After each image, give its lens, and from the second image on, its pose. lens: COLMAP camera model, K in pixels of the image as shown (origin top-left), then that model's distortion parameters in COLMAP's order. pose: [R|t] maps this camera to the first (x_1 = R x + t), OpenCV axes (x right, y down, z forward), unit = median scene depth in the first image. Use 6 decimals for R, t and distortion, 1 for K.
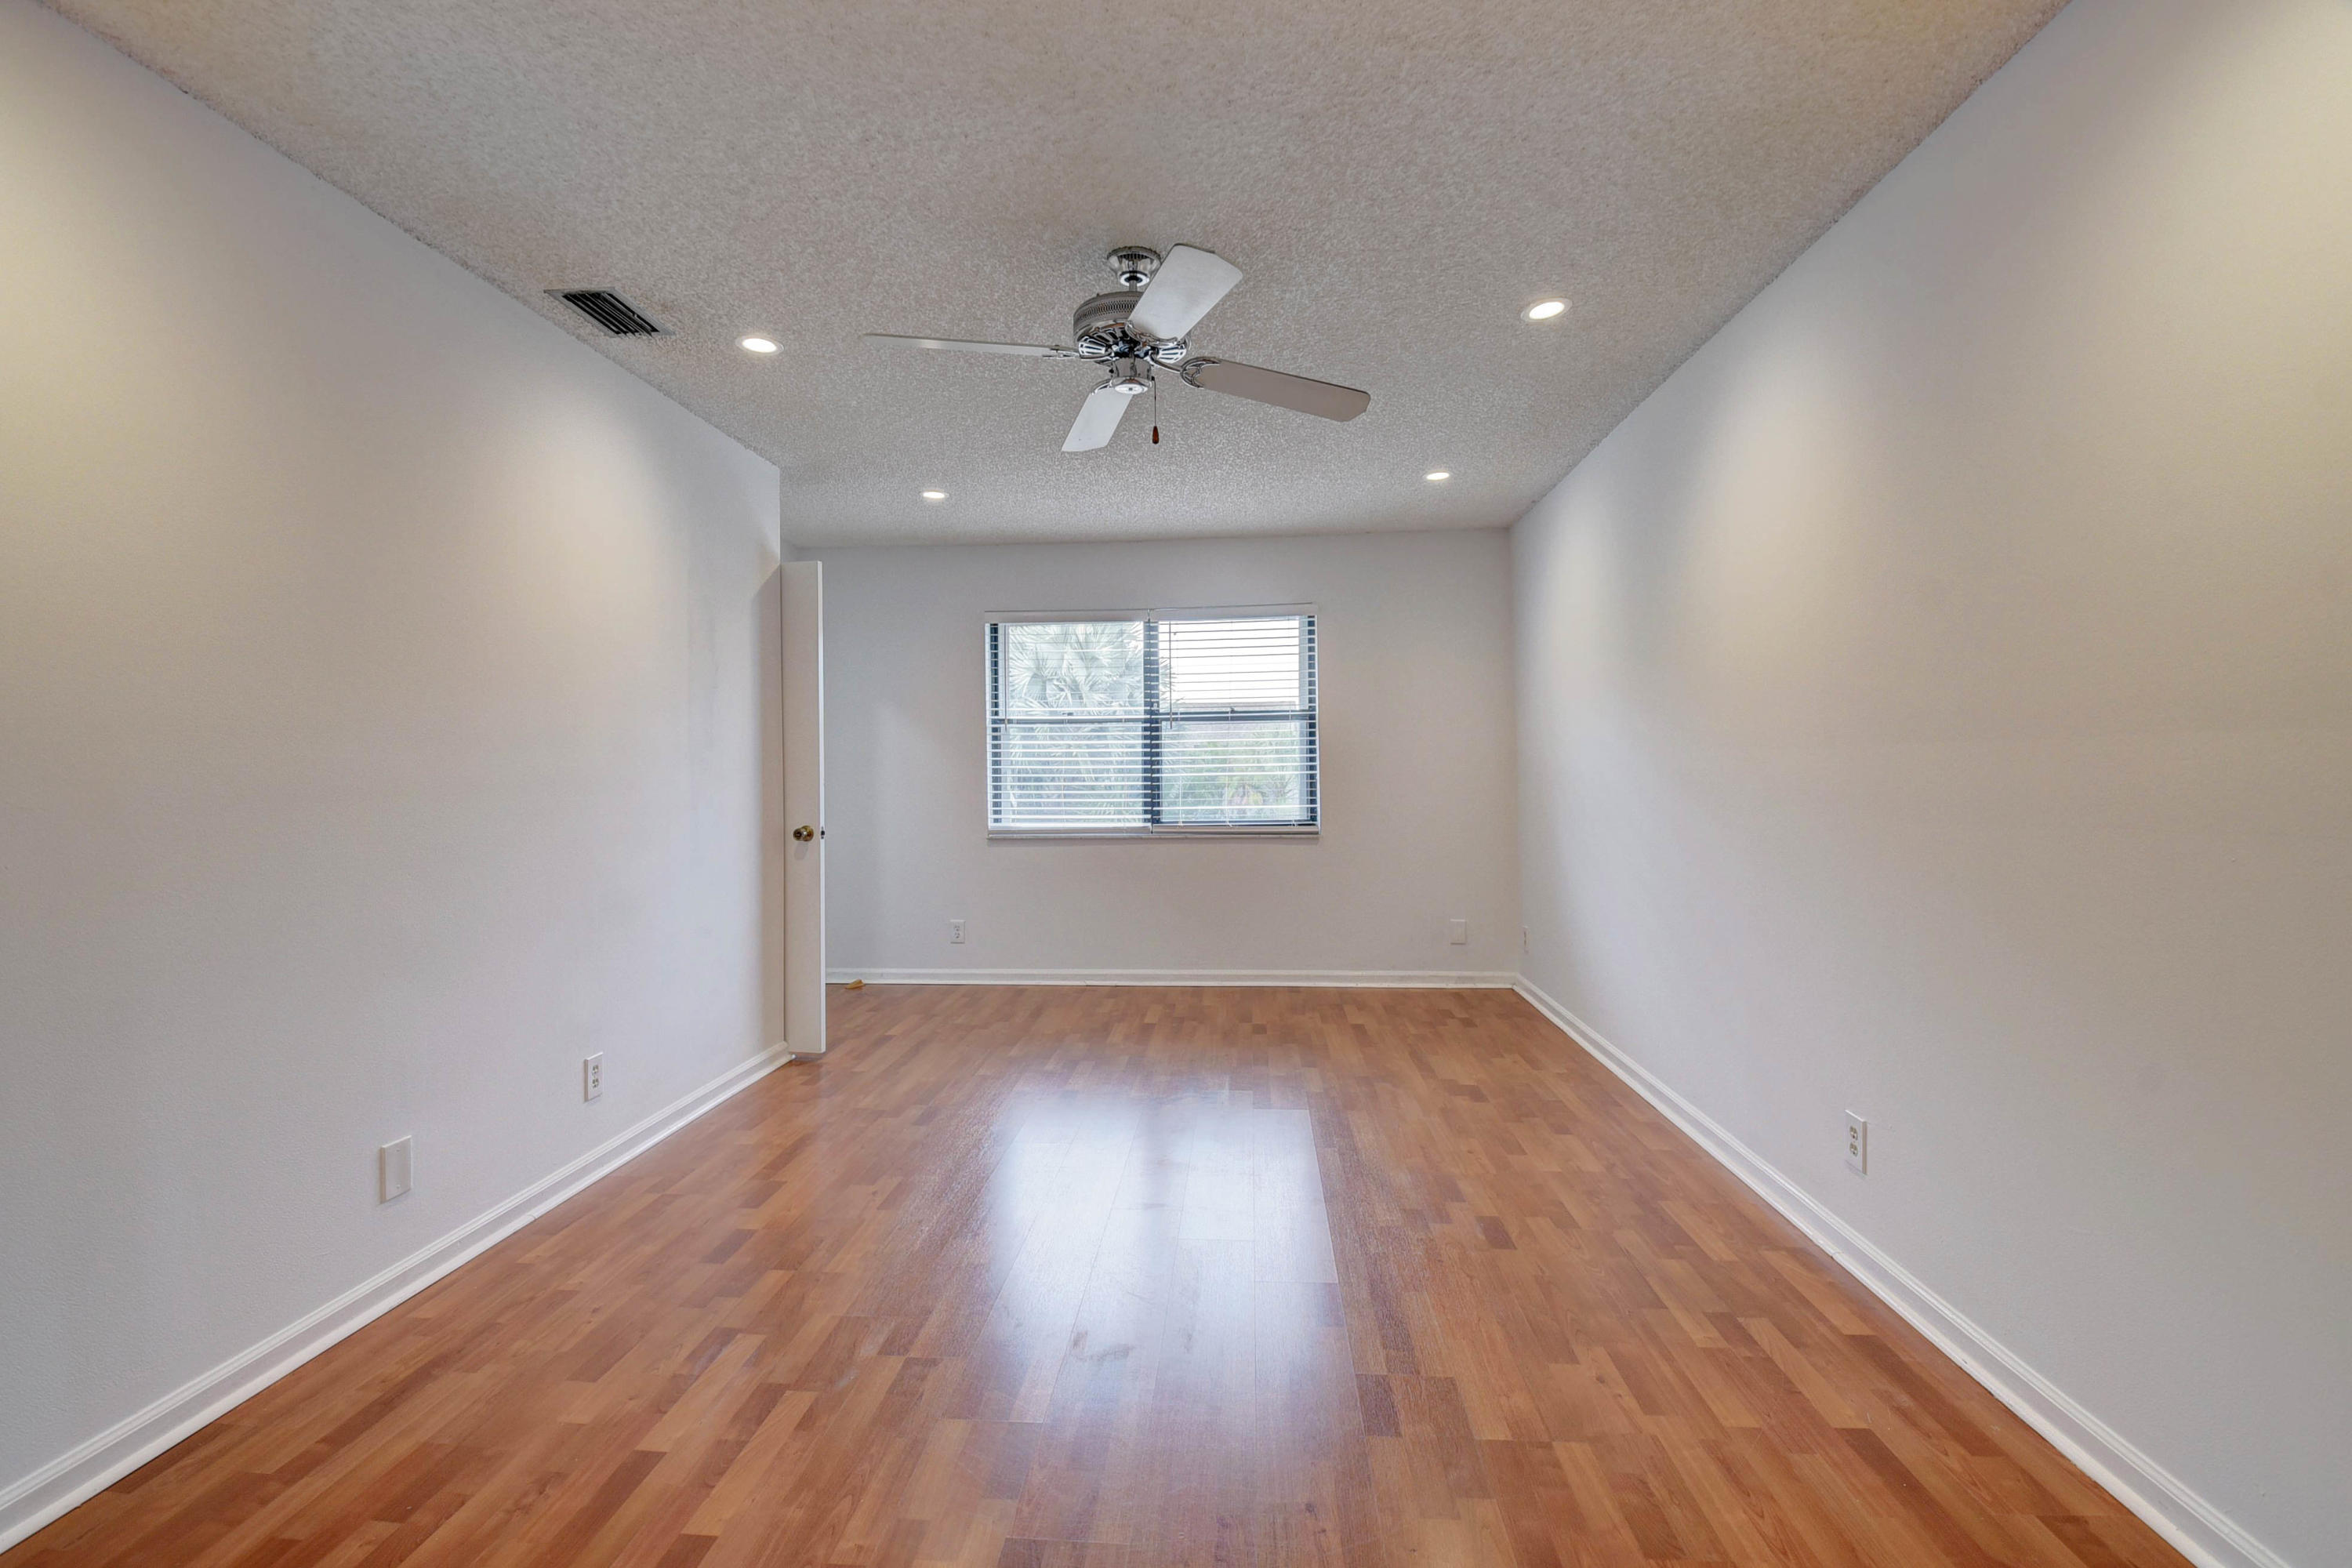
lens RADIAL K [[1023.5, 0, 1171.9], [0, 1023.5, 763.4], [0, 0, 1]] dist [0.004497, -0.021495]
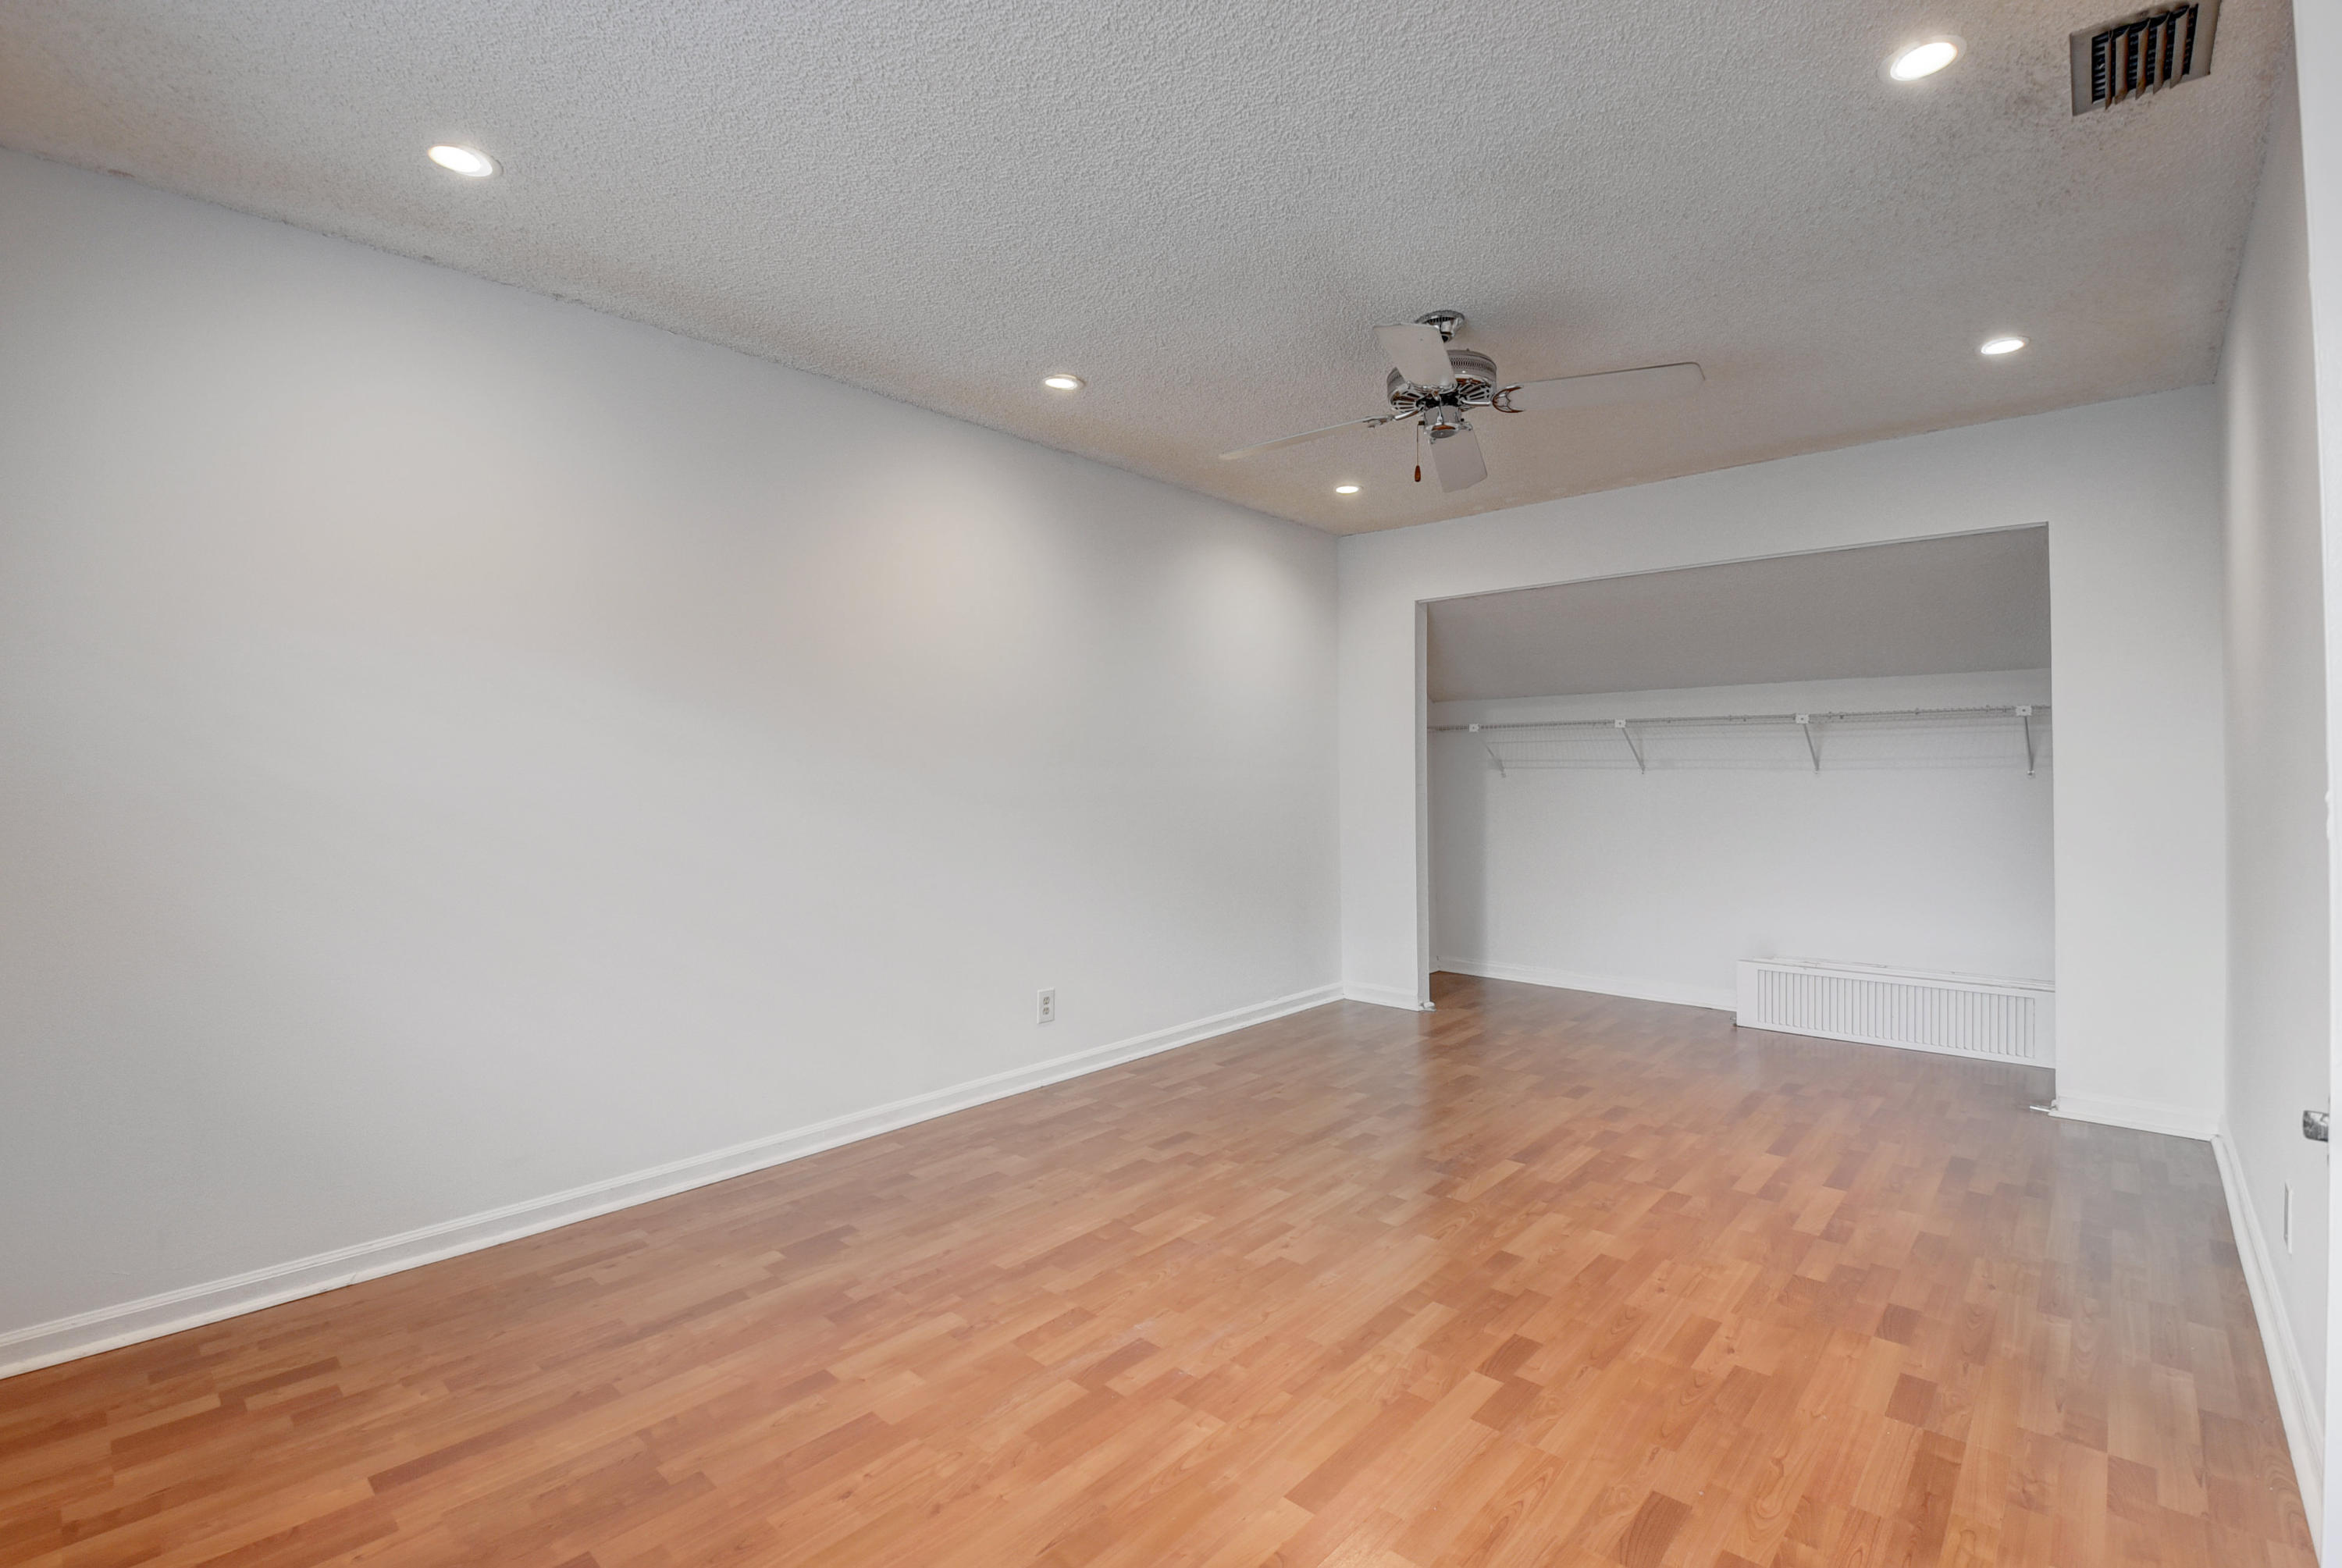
lens RADIAL K [[1019.0, 0, 1166.9], [0, 1019.0, 763.5], [0, 0, 1]] dist [0.004497, -0.021495]
pose [[-0.782352, 0.021982, 0.622449, -0.474466], [0.008900, 0.999670, -0.024118, 0.018252], [-0.622773, -0.013329, -0.782289, 1.986288]]
